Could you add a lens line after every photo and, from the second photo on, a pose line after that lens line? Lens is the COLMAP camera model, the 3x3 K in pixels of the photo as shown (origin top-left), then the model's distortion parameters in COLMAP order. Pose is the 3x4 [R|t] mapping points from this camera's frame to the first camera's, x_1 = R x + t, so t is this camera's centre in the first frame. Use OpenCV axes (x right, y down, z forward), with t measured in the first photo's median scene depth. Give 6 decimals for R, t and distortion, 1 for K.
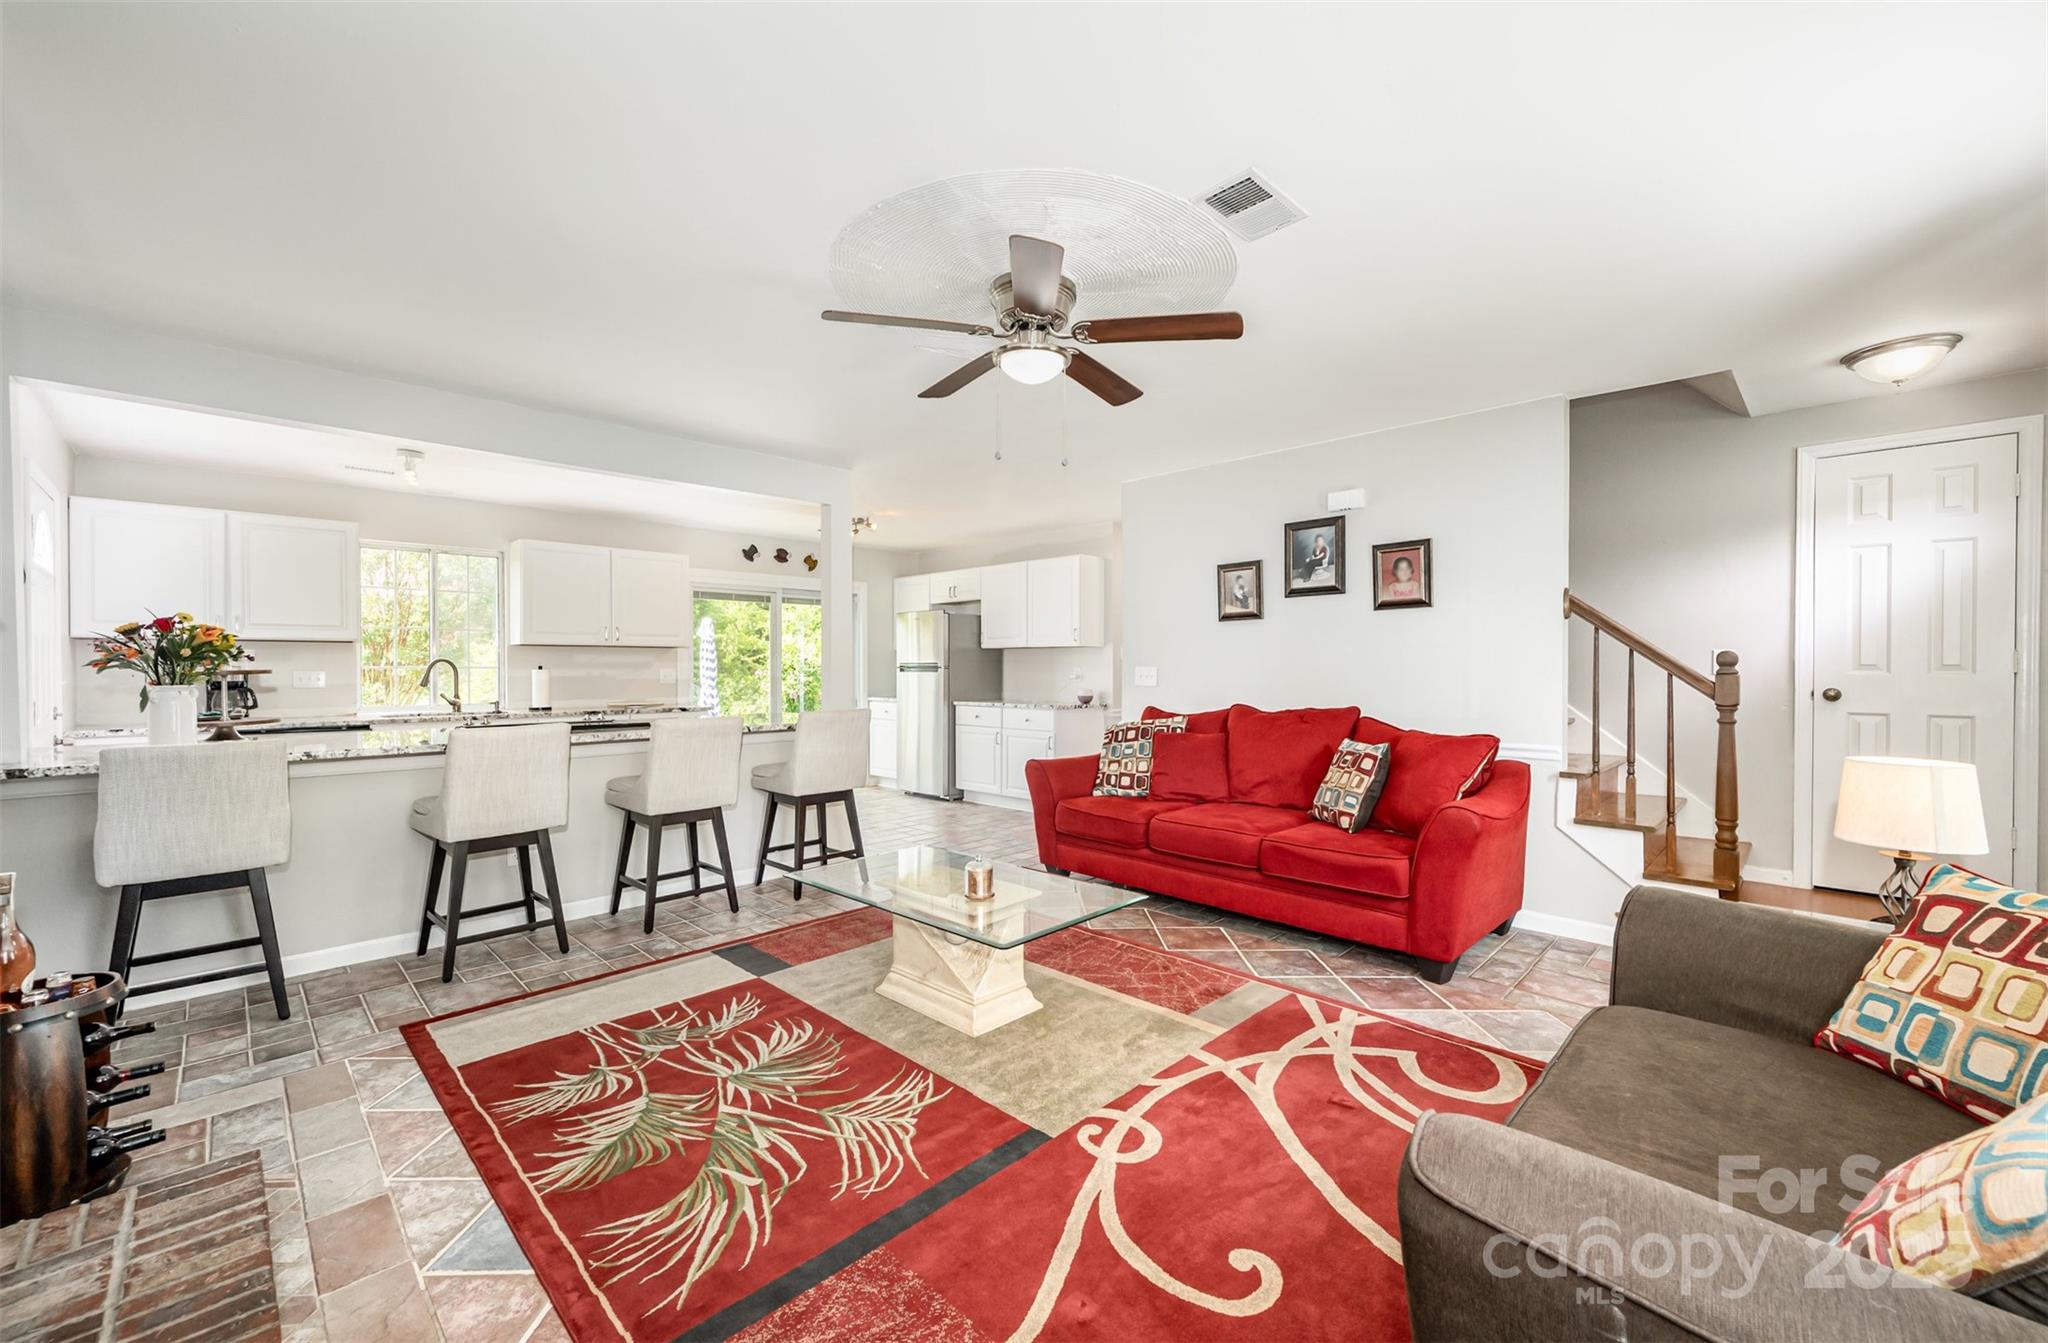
lens RADIAL K [[813.9, 0, 1018.7], [0, 813.9, 669.8], [0, 0, 1]] dist [-0.001602, -0.000214]
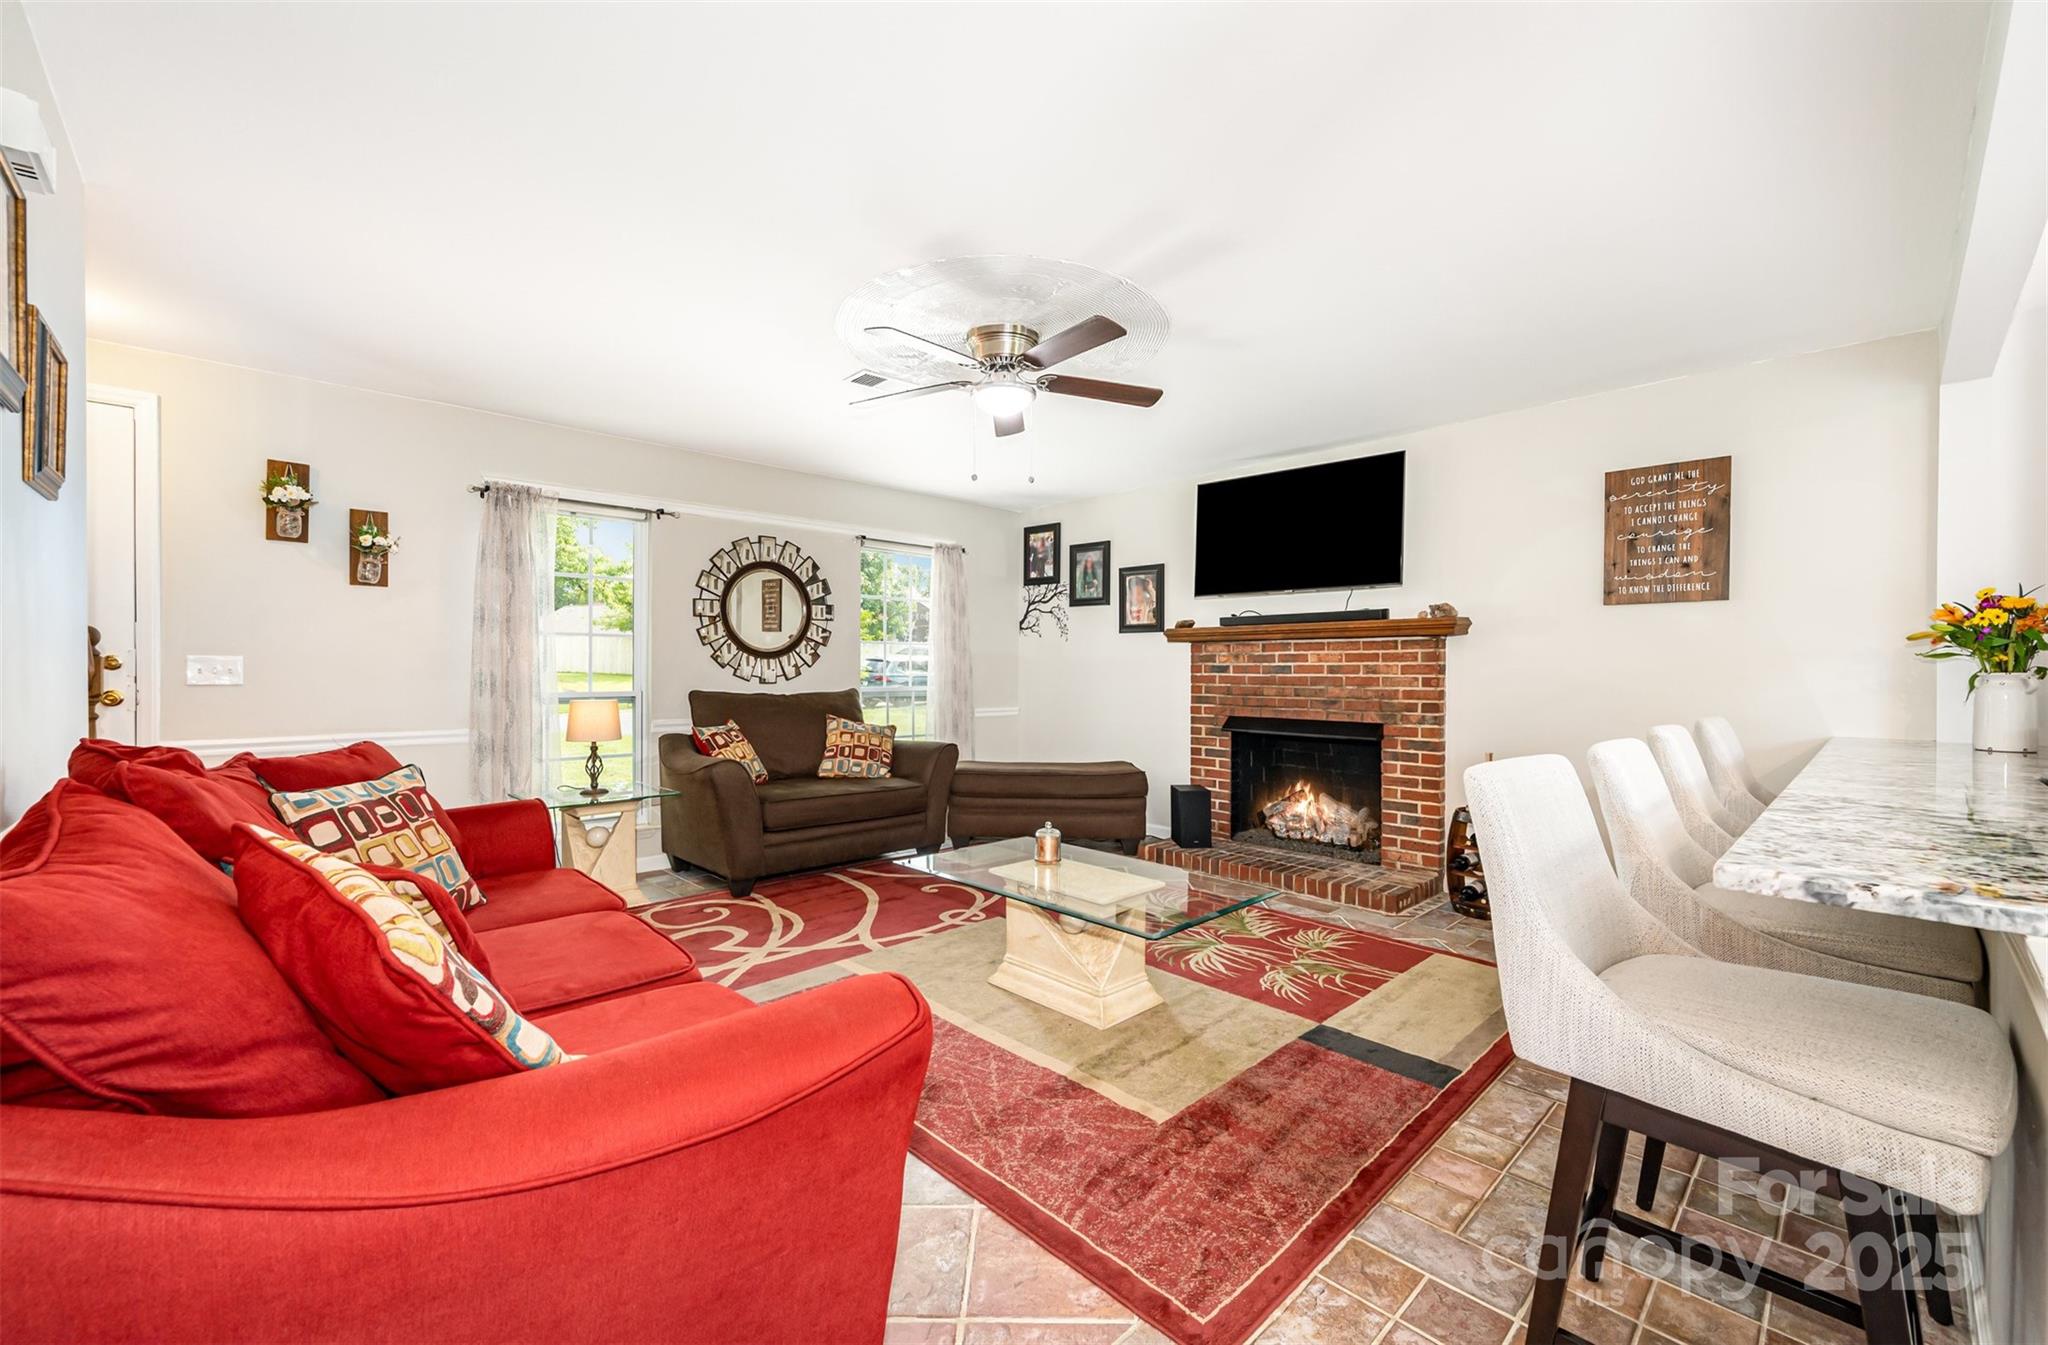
lens RADIAL K [[813.9, 0, 1026.4], [0, 813.9, 672.8], [0, 0, 1]] dist [-0.001602, -0.000214]
pose [[-0.999755, -0.002595, 0.021990, -0.029063], [-0.002398, 0.999957, 0.008996, 0.010179], [-0.022012, 0.008941, -0.999718, 1.442383]]
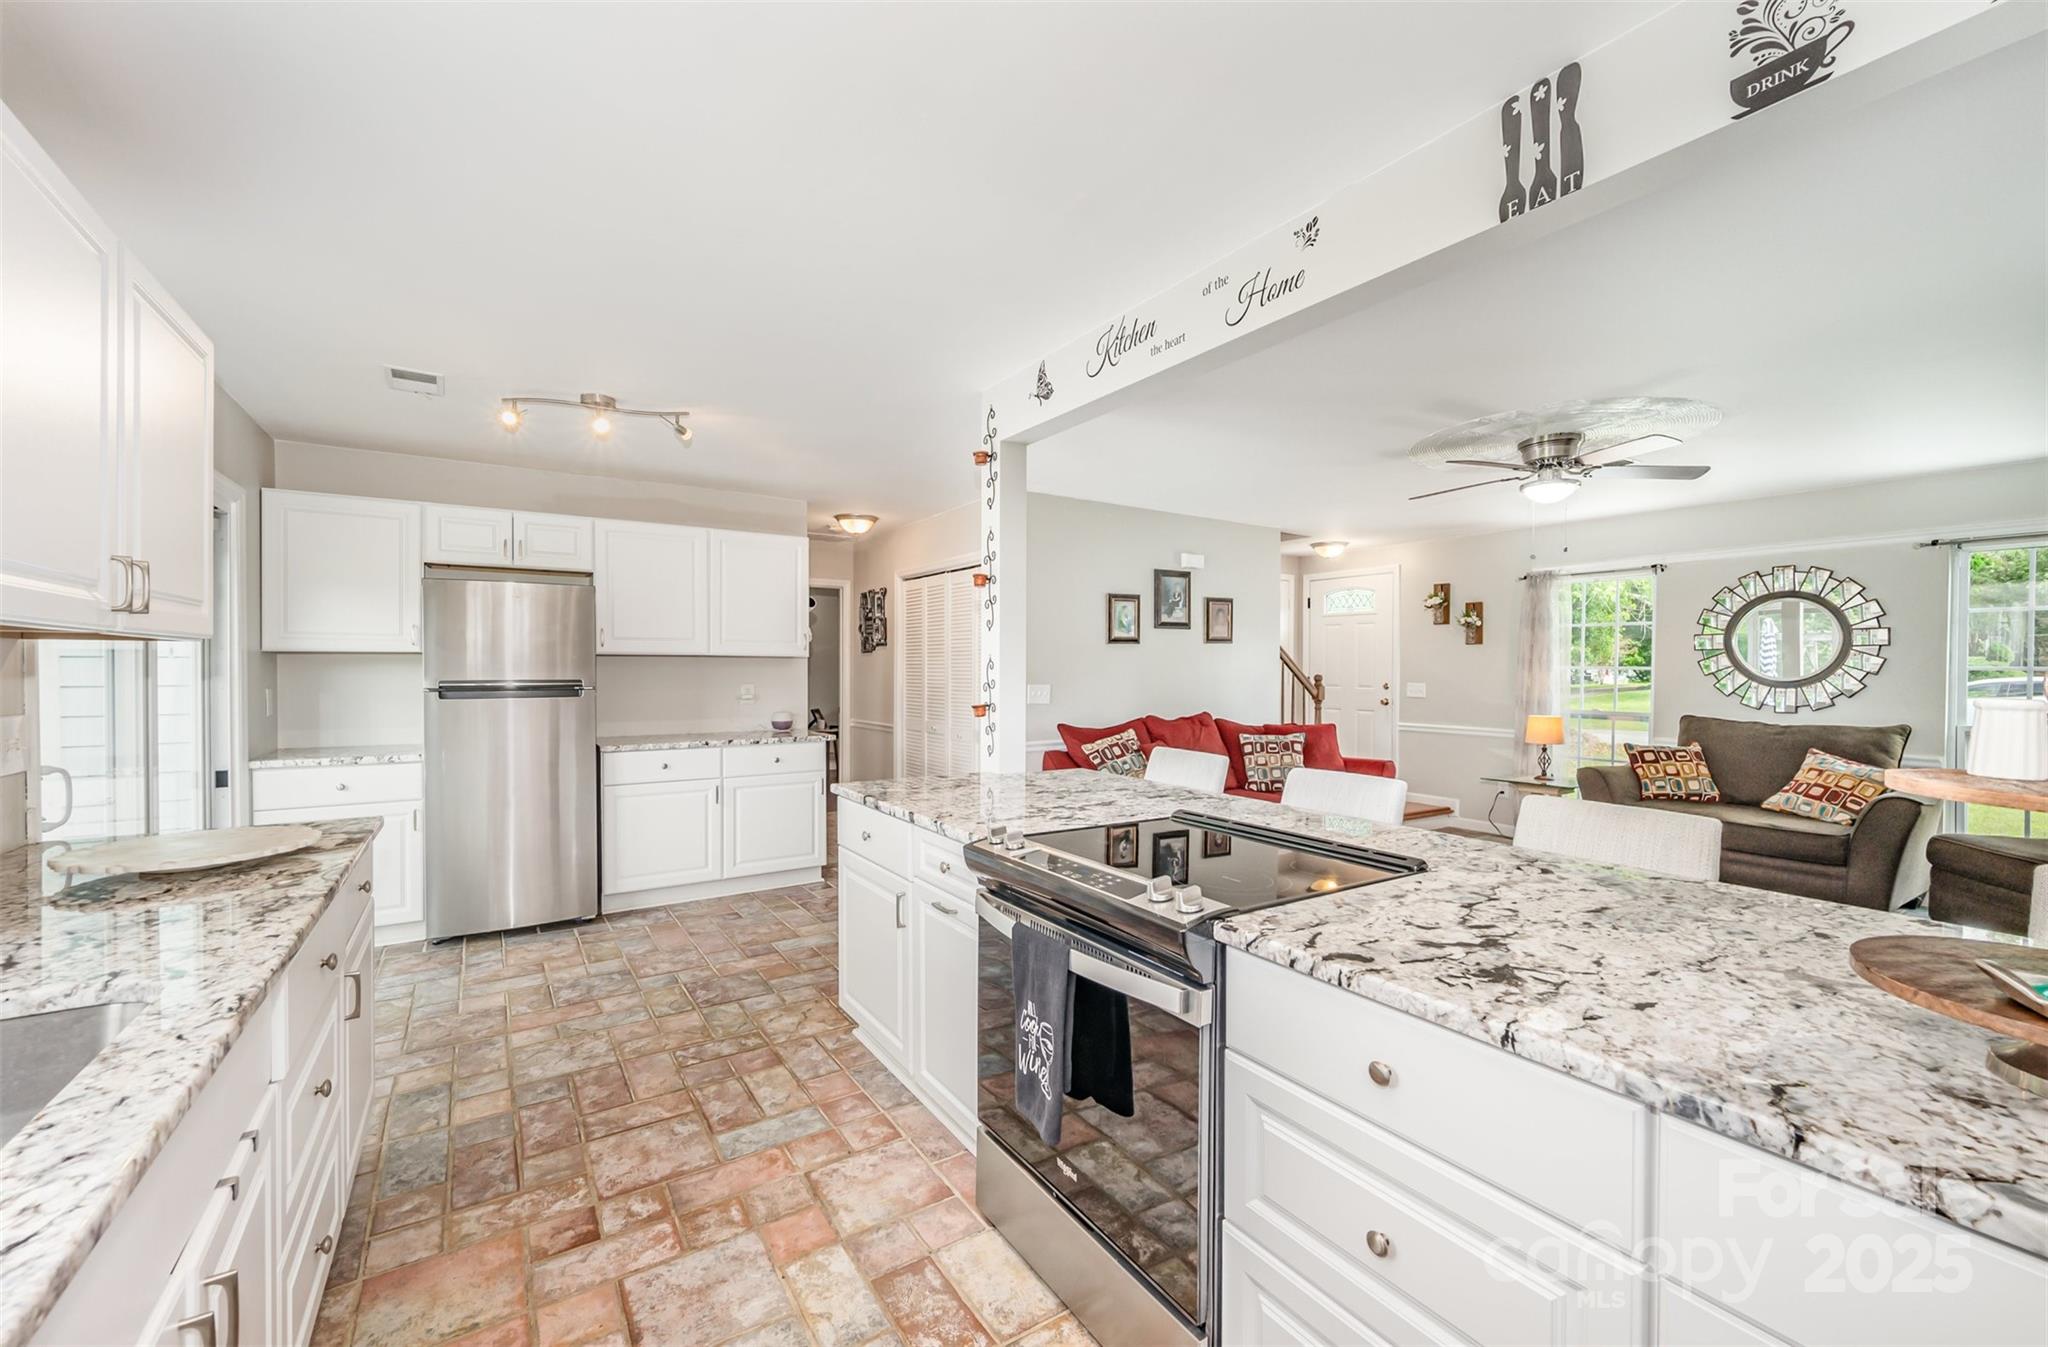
lens RADIAL K [[813.9, 0, 1023.4], [0, 813.9, 666.9], [0, 0, 1]] dist [-0.001602, -0.000214]
pose [[0.204567, 0.002367, 0.978850, -1.080278], [0.000210, 0.999997, -0.002461, -0.029545], [-0.978853, 0.000709, 0.204566, 1.082388]]
